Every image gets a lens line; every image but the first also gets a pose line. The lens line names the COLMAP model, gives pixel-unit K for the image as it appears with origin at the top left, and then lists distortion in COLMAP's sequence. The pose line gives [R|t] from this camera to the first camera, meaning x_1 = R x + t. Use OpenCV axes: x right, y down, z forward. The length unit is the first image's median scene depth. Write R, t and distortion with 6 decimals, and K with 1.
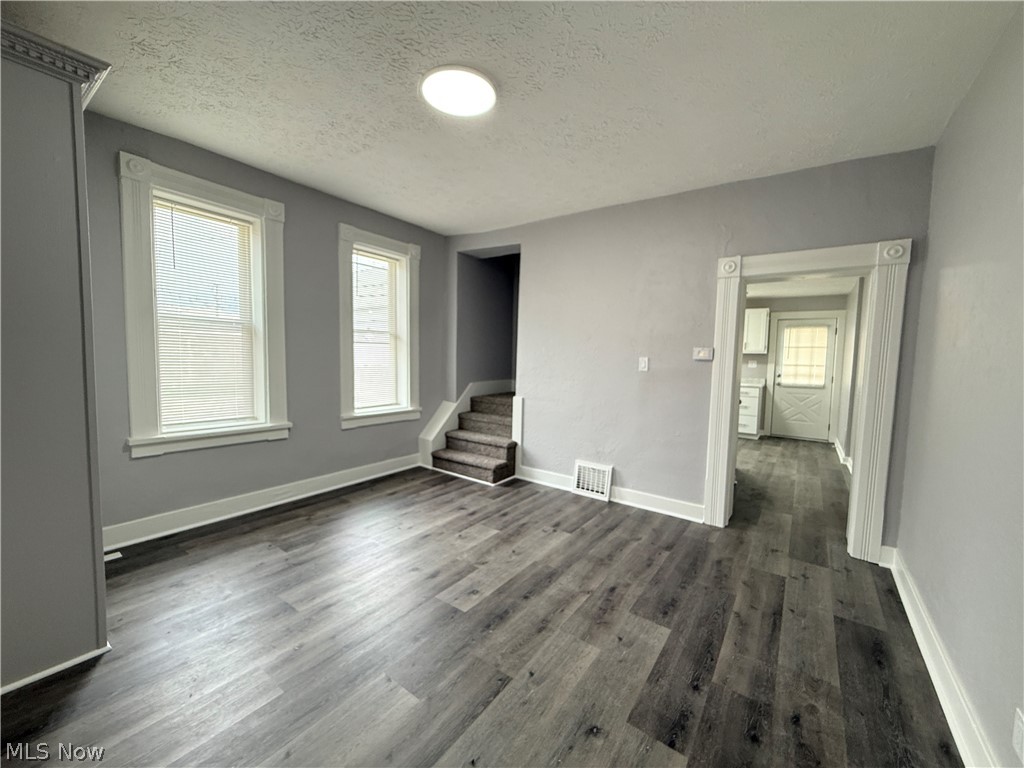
lens RADIAL K [[409.4, 0, 515.8], [0, 409.4, 381.1], [0, 0, 1]] dist [-0.001891, -0.000202]
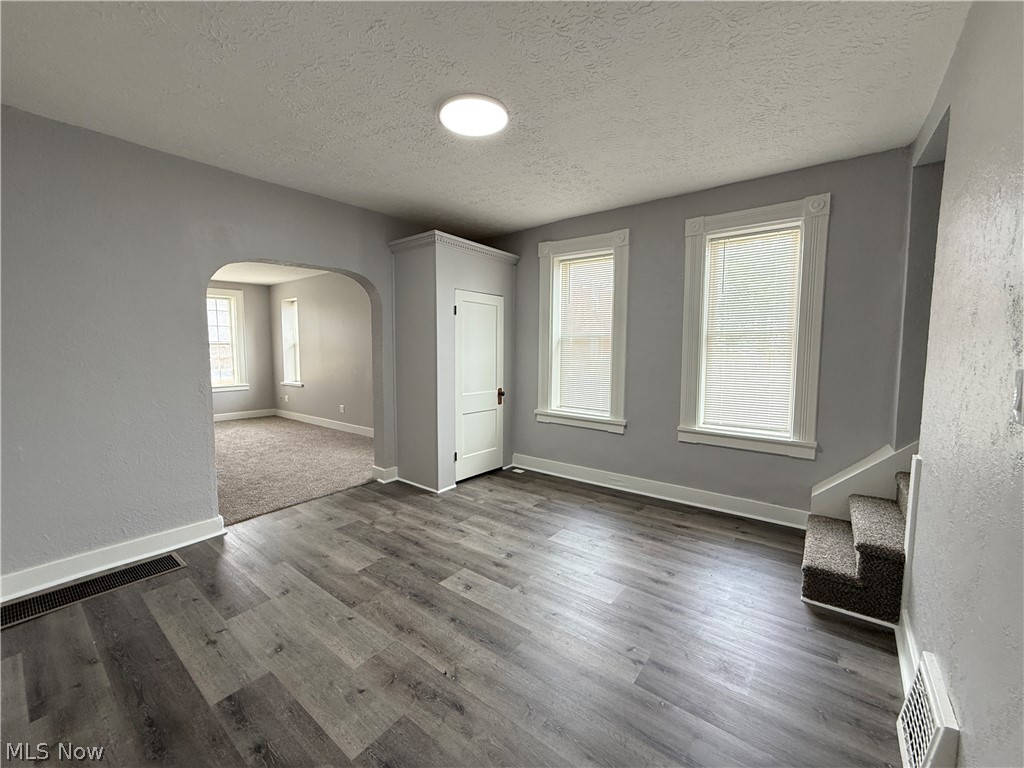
lens RADIAL K [[409.4, 0, 506.1], [0, 409.4, 382.7], [0, 0, 1]] dist [-0.001891, -0.000202]
pose [[-0.051461, 0.049922, -0.997426, 0.881372], [-0.070574, 0.996071, 0.053496, -0.061773], [0.996178, 0.073145, -0.047736, 1.081651]]
